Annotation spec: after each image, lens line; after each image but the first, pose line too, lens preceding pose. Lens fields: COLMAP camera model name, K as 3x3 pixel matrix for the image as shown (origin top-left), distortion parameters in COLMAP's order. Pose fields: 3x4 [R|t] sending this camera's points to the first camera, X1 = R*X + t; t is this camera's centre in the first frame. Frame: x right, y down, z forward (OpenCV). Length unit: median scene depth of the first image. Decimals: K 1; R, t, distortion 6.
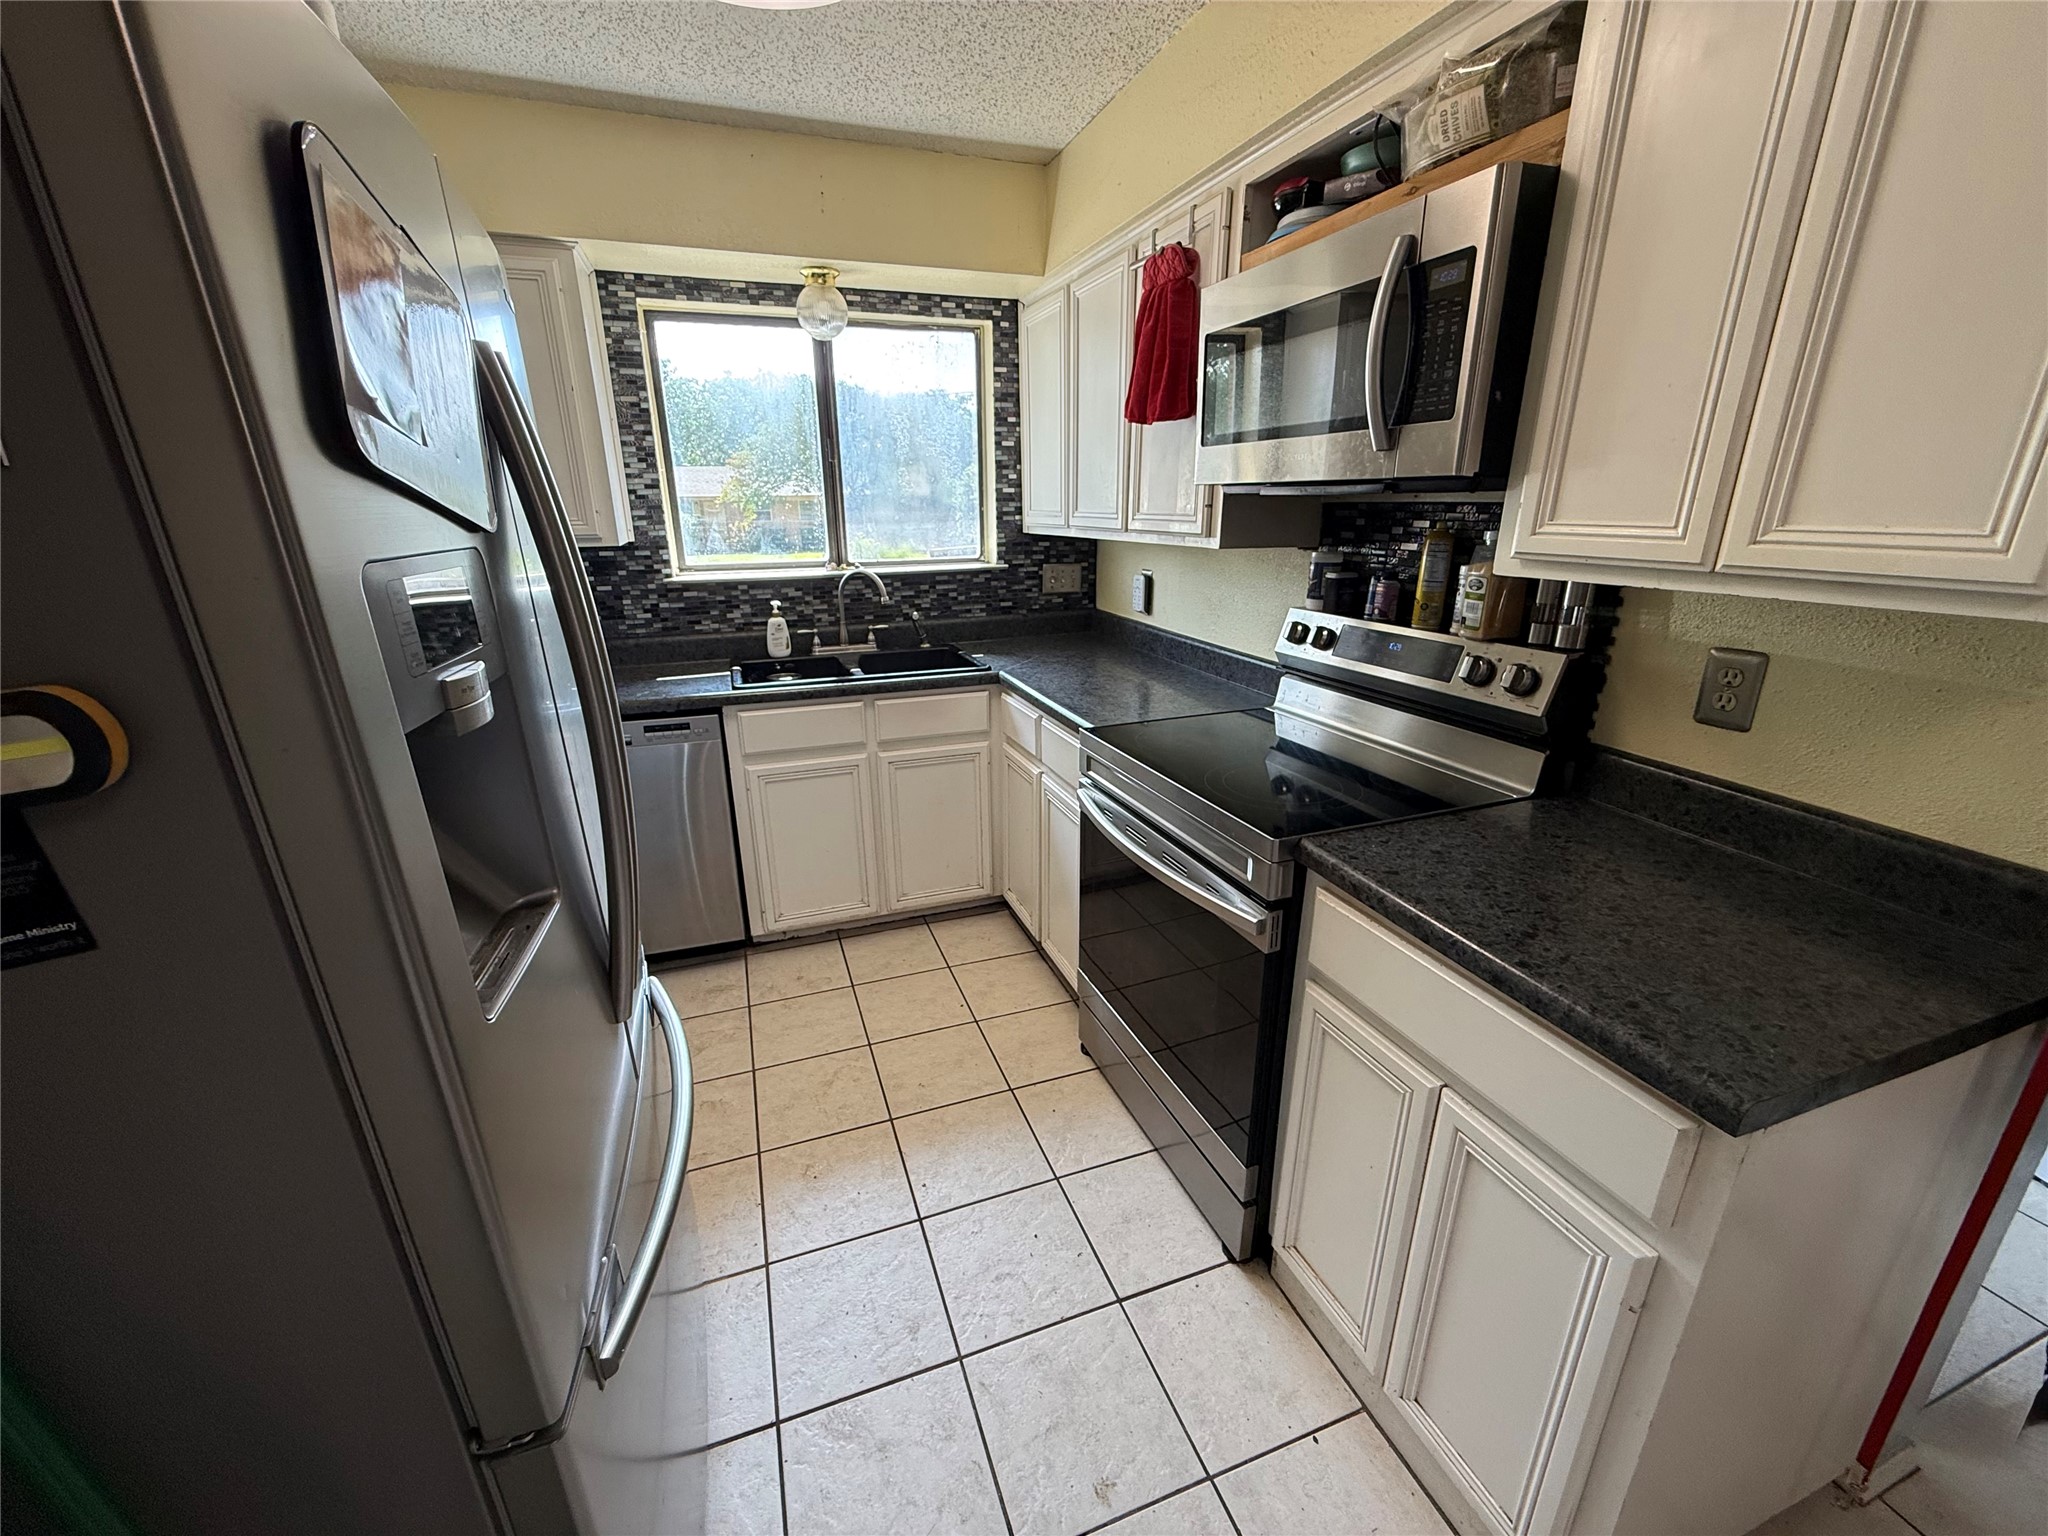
lens RADIAL K [[827.1, 0, 1024.0], [0, 827.1, 768.0], [0, 0, 1]] dist [0.000992, 0.000311]
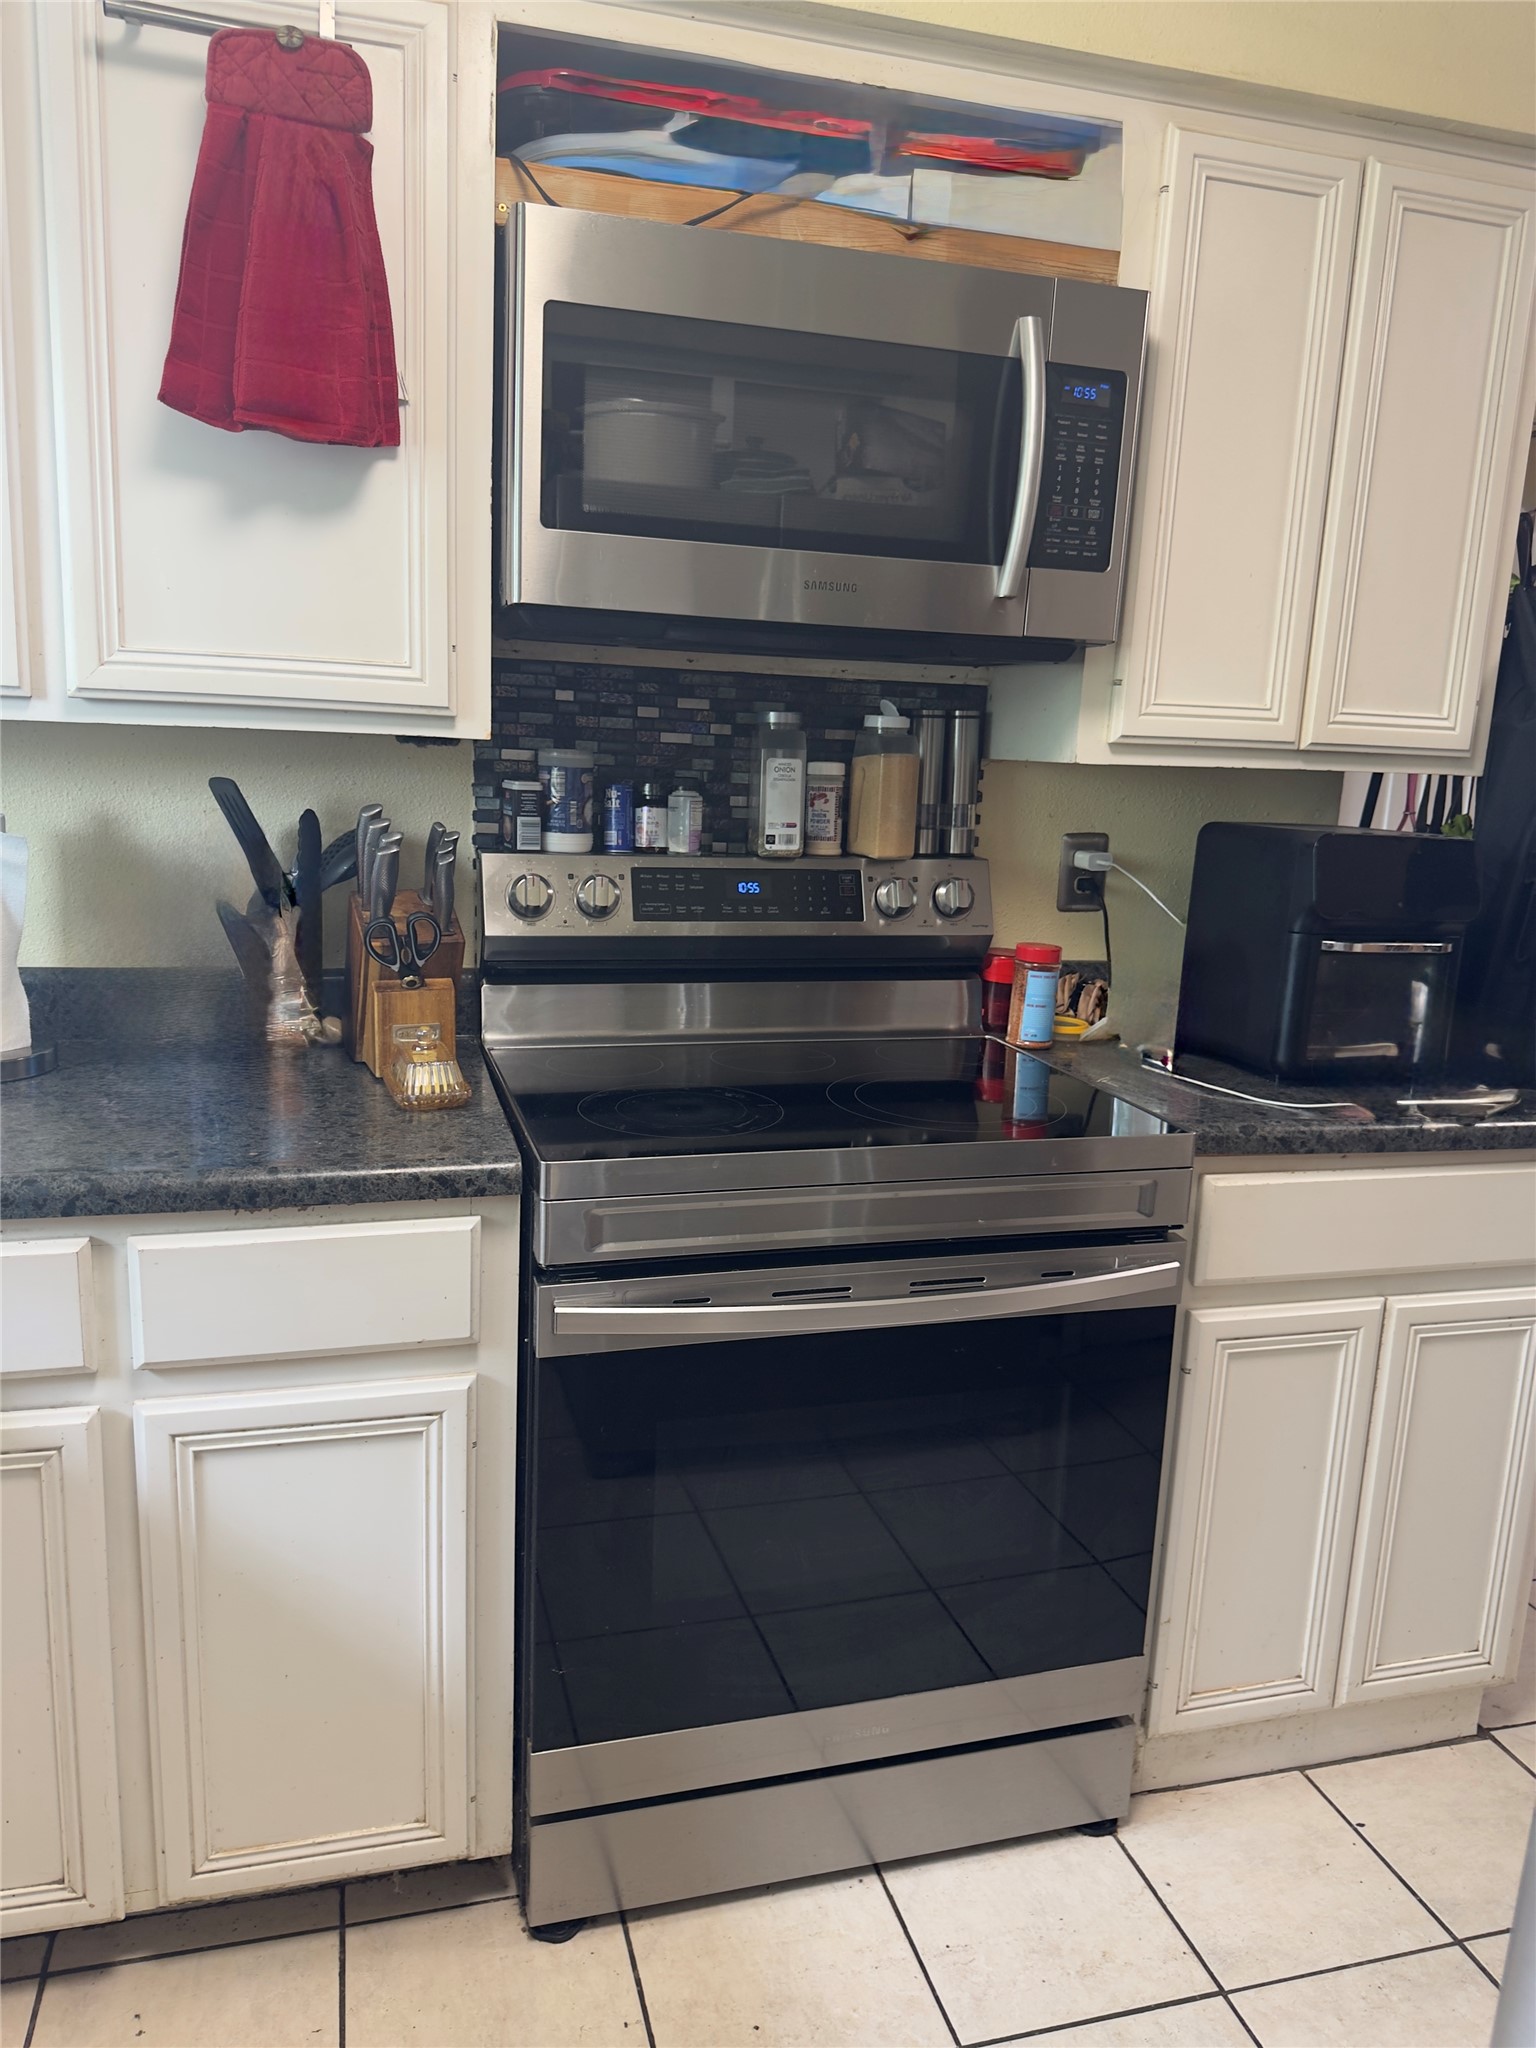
lens RADIAL K [[1433.0, 0, 768.0], [0, 1433.0, 1024.0], [0, 0, 1]] dist [0.085022, -0.112931]
pose [[0.075059, -0.176595, 0.981417, -0.428433], [0.268894, 0.951321, 0.150615, -0.132300], [-0.960241, 0.252592, 0.118891, 0.551250]]
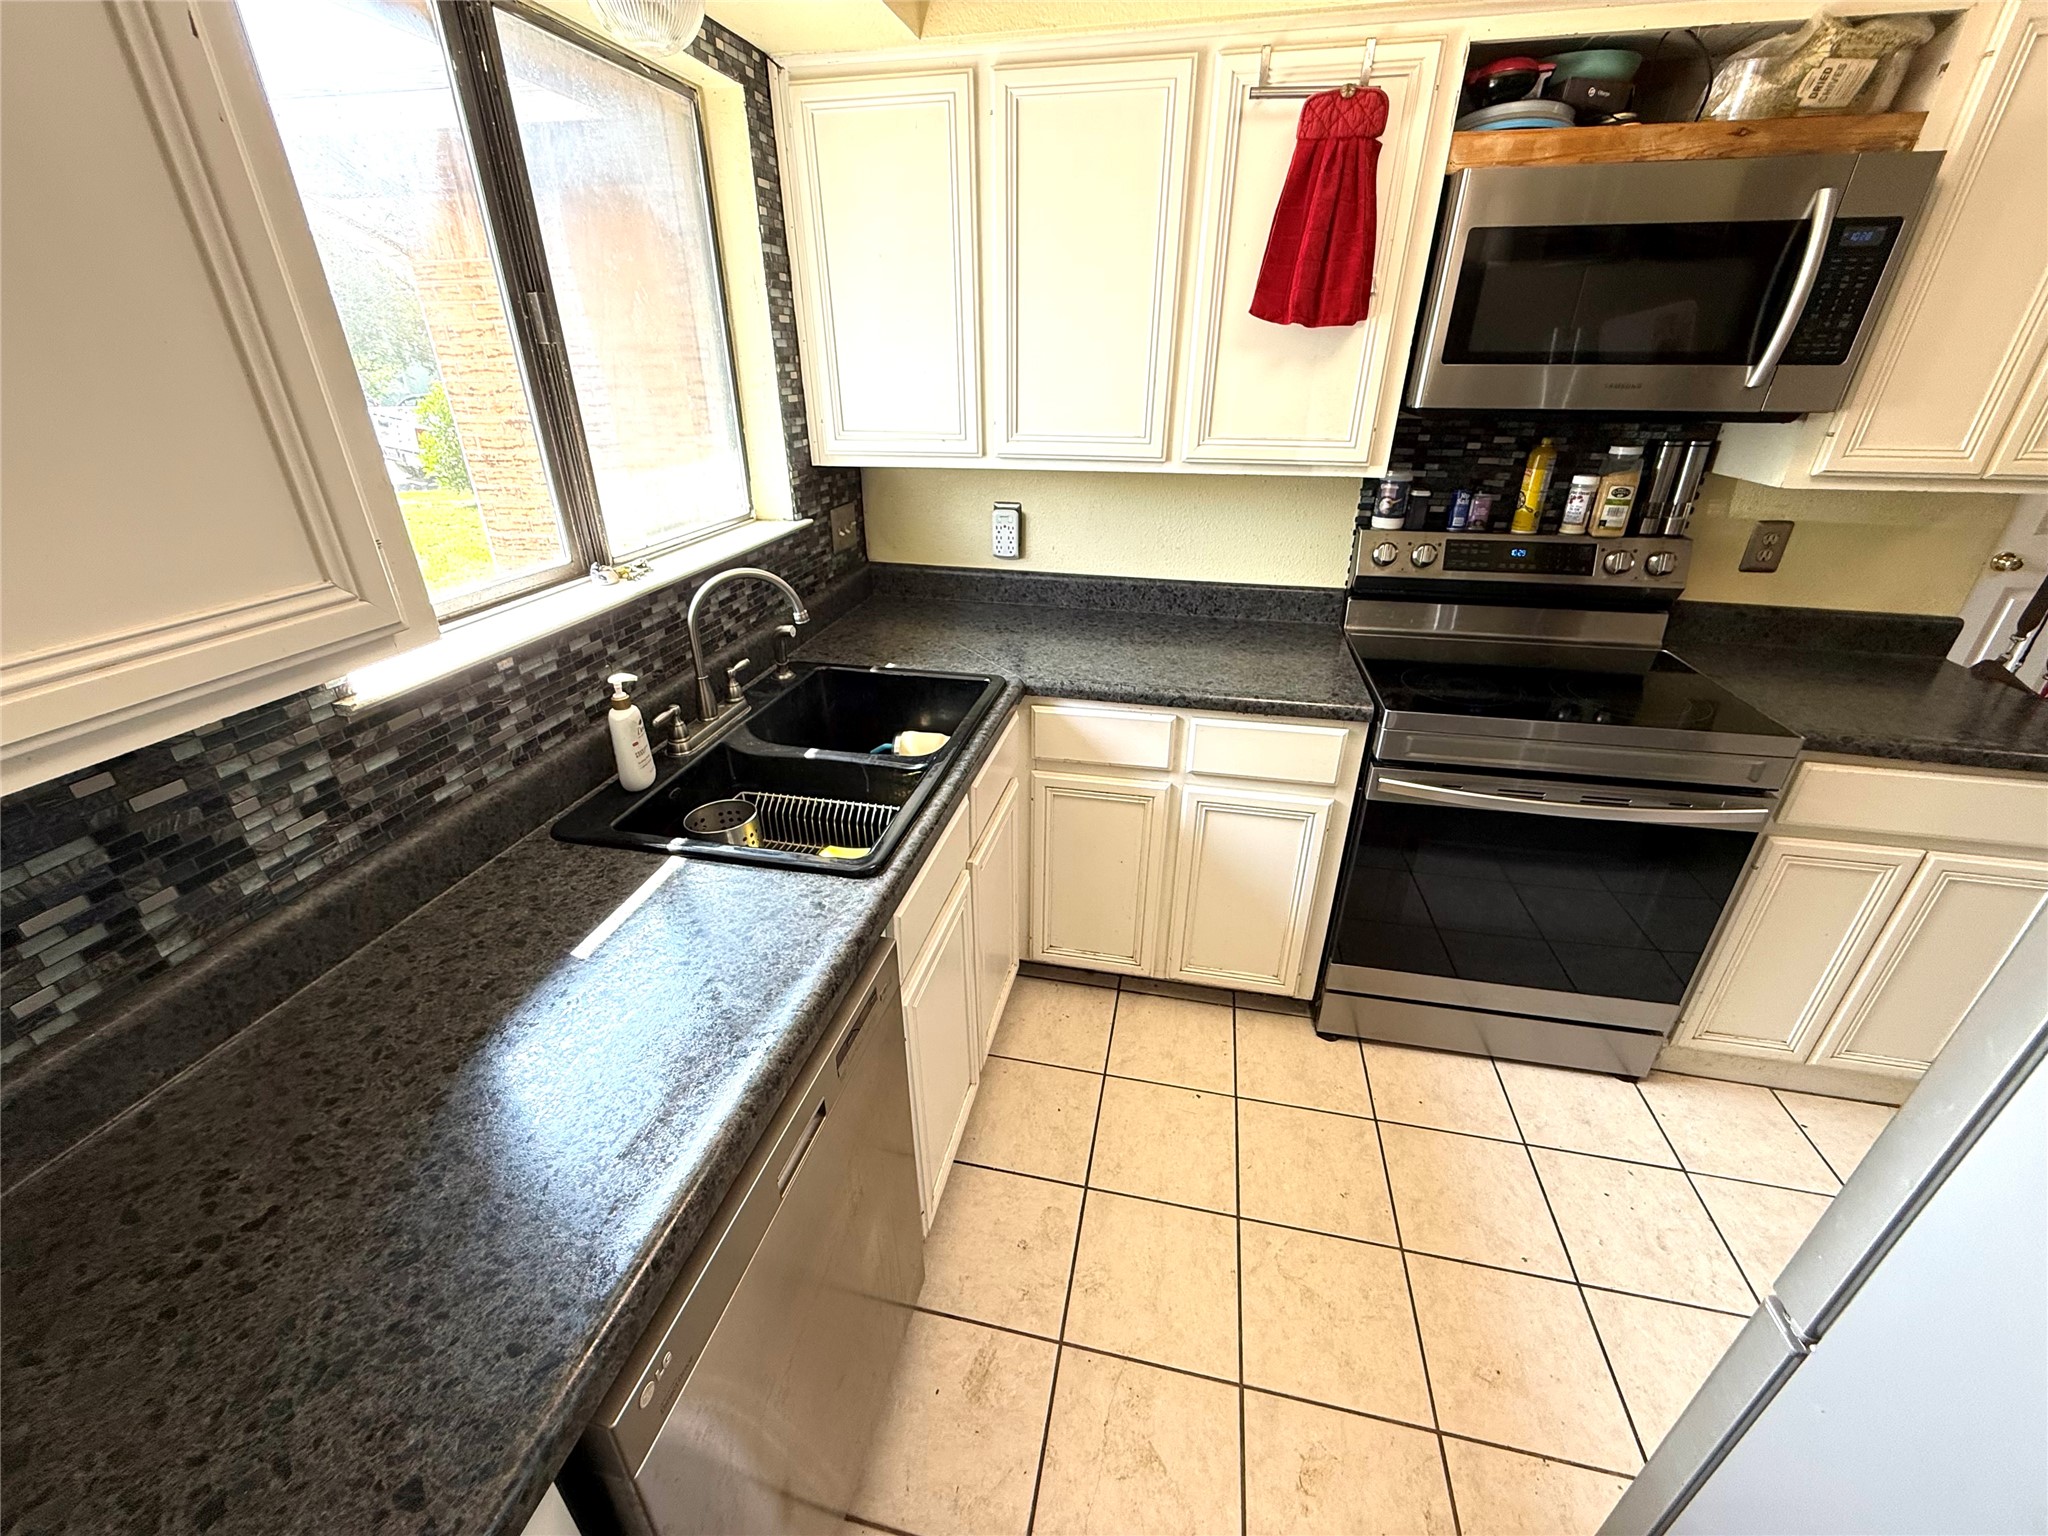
lens RADIAL K [[827.1, 0, 1024.0], [0, 827.1, 768.0], [0, 0, 1]] dist [0.000992, 0.000311]
pose [[0.528478, -0.369429, 0.764352, -0.558334], [0.257375, 0.927700, 0.270428, -0.223135], [-0.808993, 0.053810, 0.585350, 0.565305]]
